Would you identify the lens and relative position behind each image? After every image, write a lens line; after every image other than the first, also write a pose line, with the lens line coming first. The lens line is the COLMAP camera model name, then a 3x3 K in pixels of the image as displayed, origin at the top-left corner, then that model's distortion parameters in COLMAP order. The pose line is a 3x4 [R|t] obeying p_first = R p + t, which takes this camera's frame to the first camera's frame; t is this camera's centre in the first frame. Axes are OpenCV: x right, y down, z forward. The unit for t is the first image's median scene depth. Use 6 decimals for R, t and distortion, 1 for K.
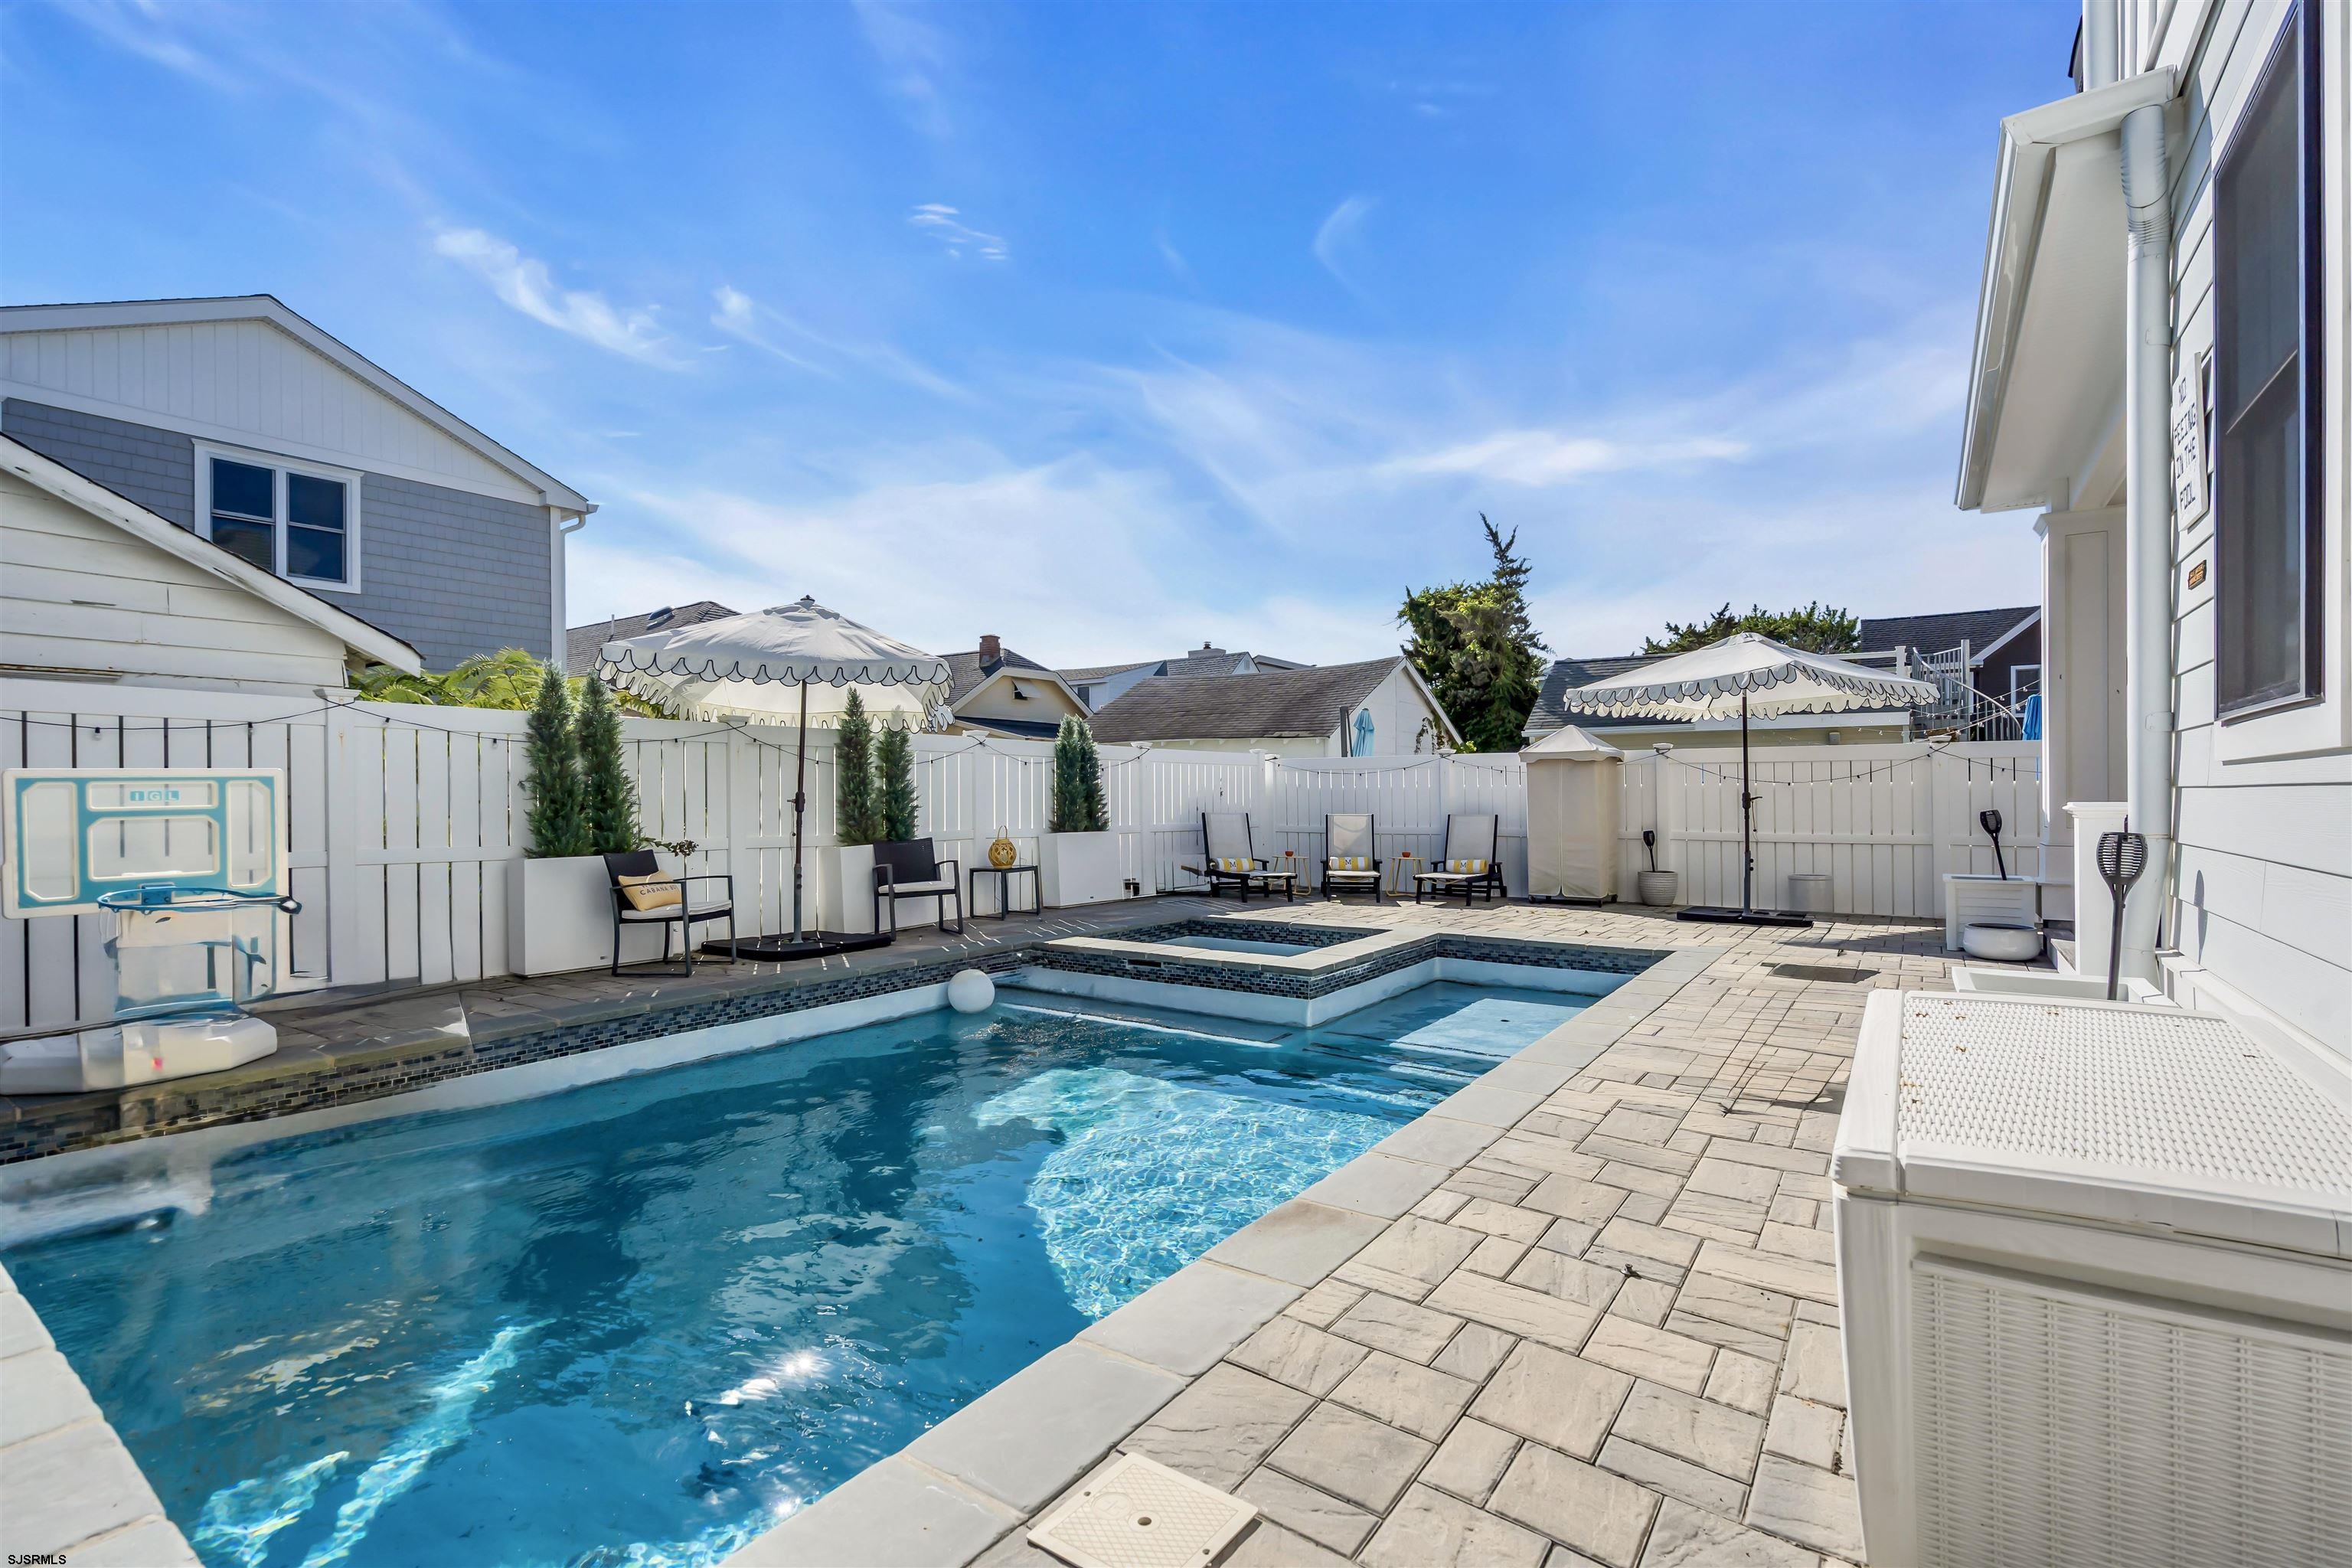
lens RADIAL K [[1064.8, 0, 1174.9], [0, 1064.8, 791.8], [0, 0, 1]] dist [0.000063, 0.000433]
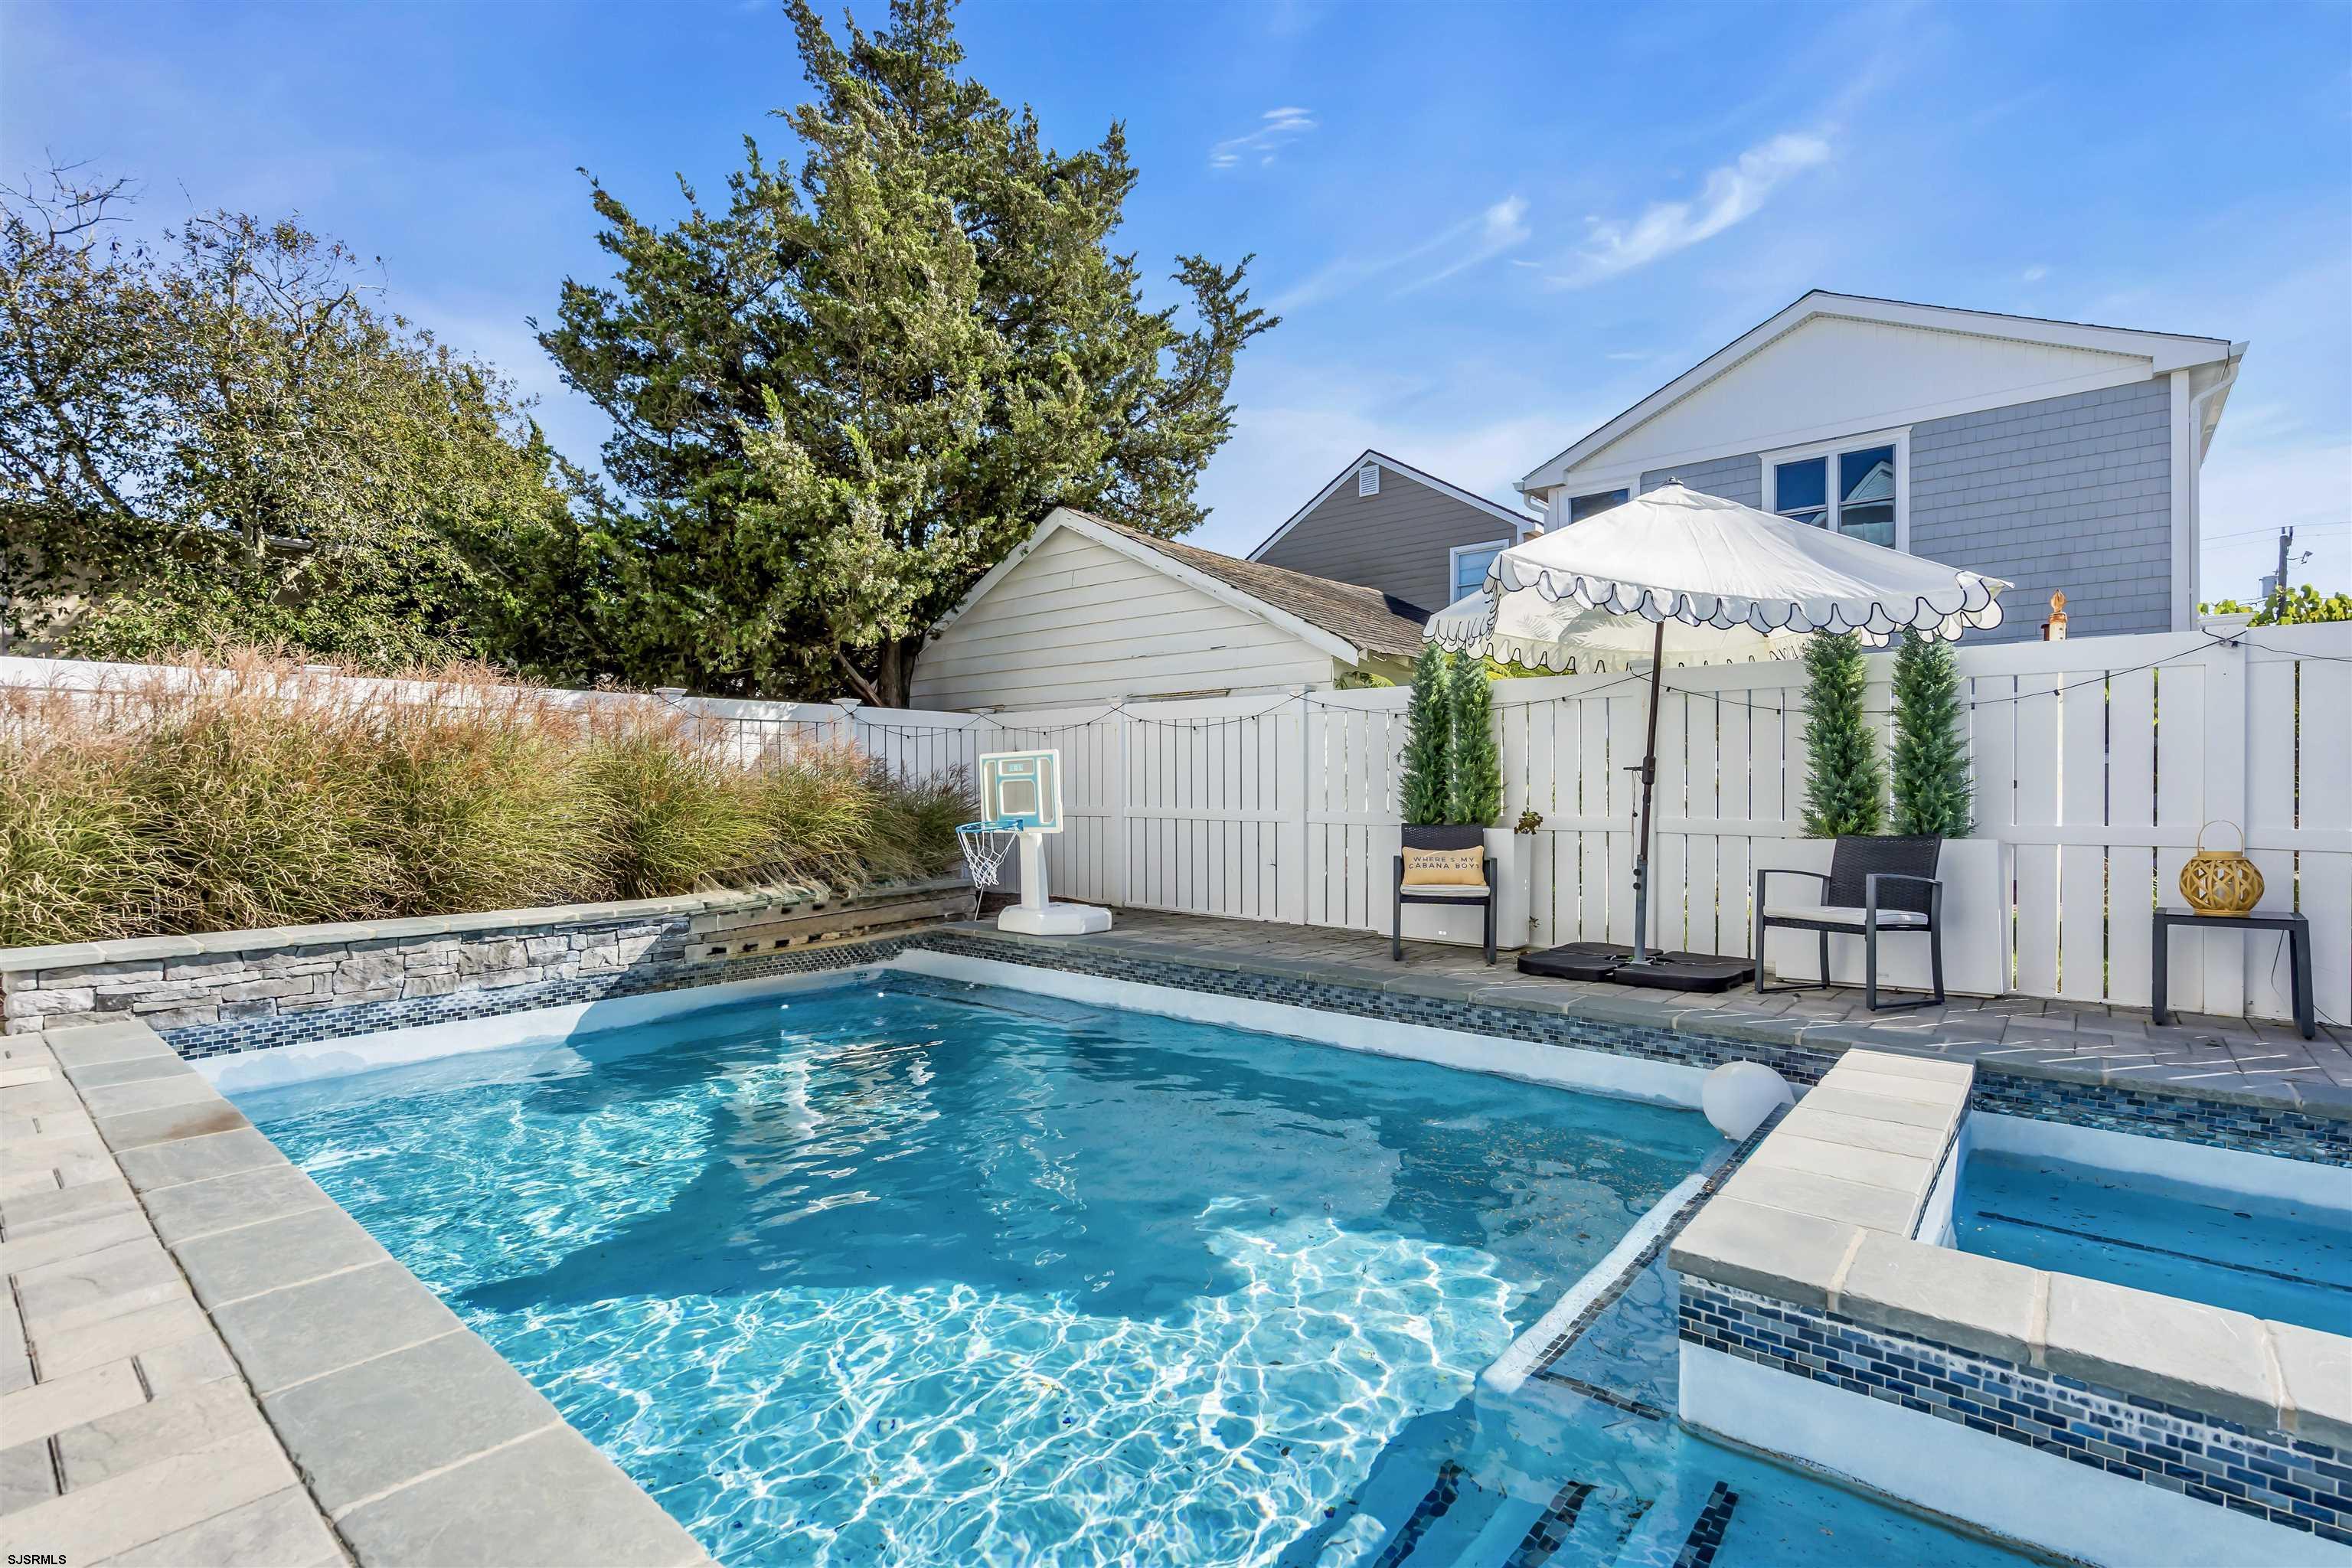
lens RADIAL K [[1064.8, 0, 1196.4], [0, 1064.8, 819.9], [0, 0, 1]] dist [0.000063, 0.000433]
pose [[-0.079064, 0.034850, -0.996260, 0.336242], [0.007826, 0.999380, 0.034338, 0.014073], [0.996839, -0.005082, -0.079287, 0.644628]]
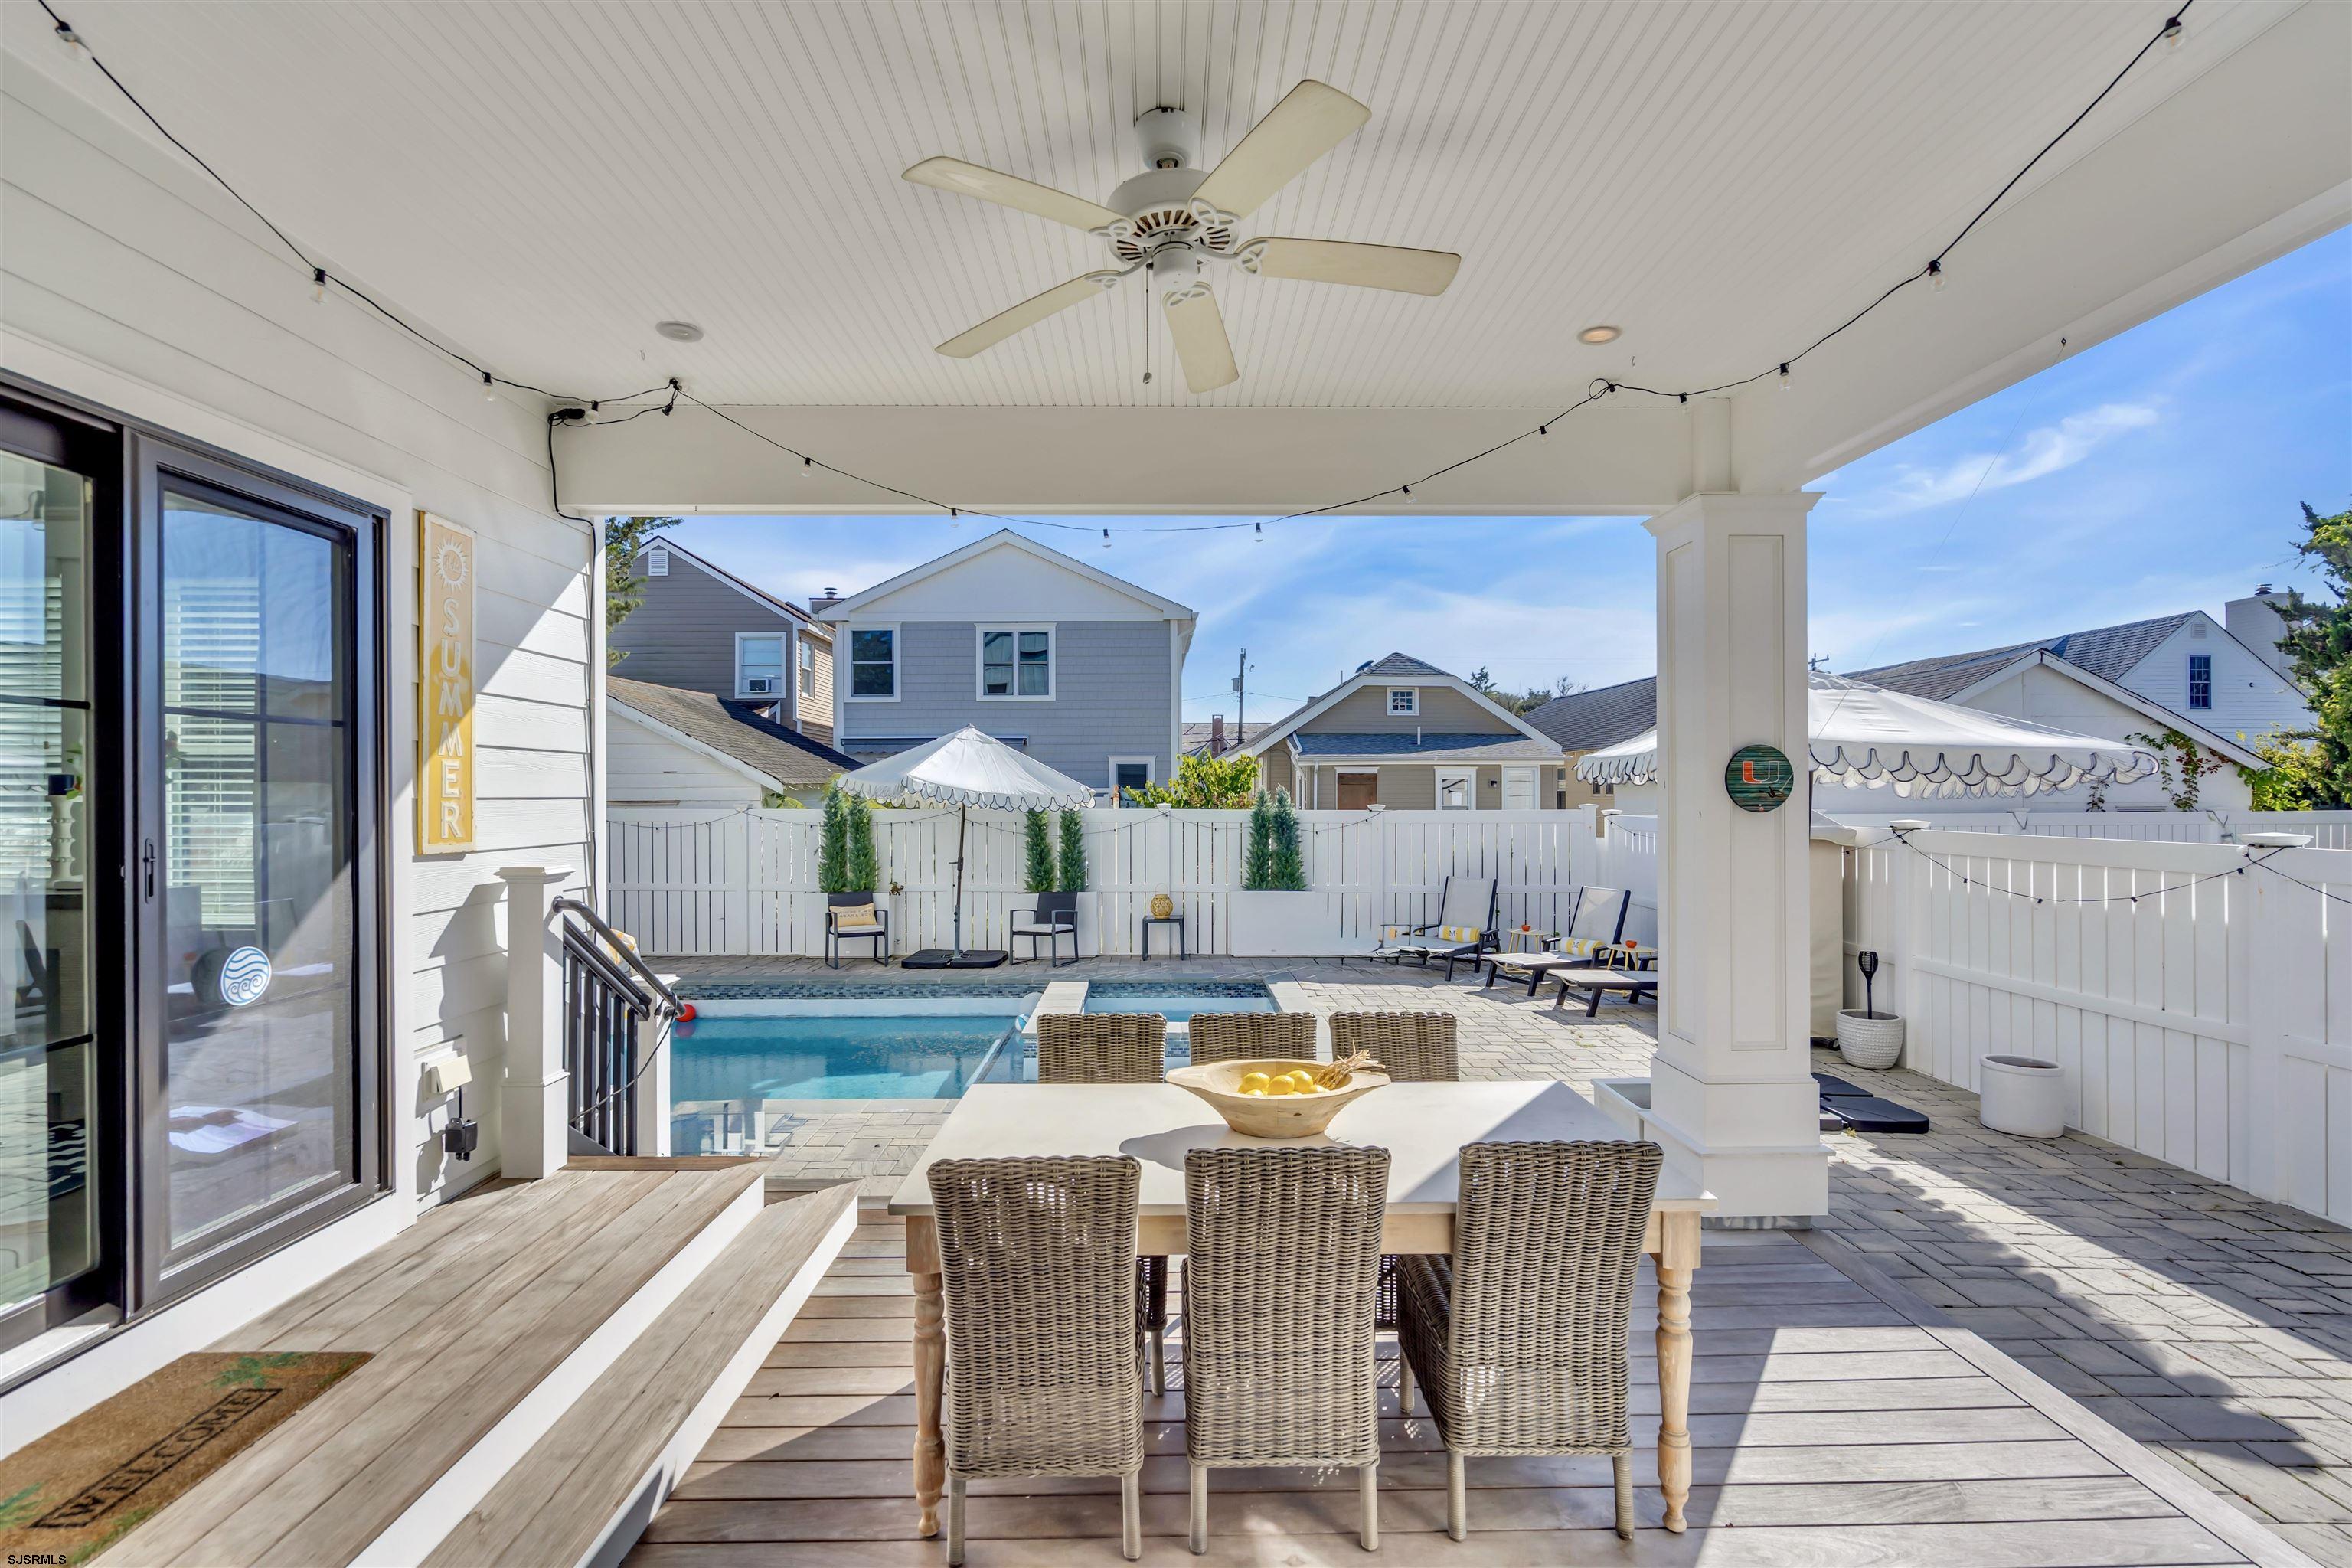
lens RADIAL K [[1066.1, 0, 1183.5], [0, 1066.1, 790.7], [0, 0, 1]] dist [-0.008851, 0.001159]
pose [[0.592972, 0.002618, -0.805219, 0.892237], [0.001785, 0.999988, 0.004565, -0.085224], [0.805221, -0.004144, 0.592960, 0.312718]]
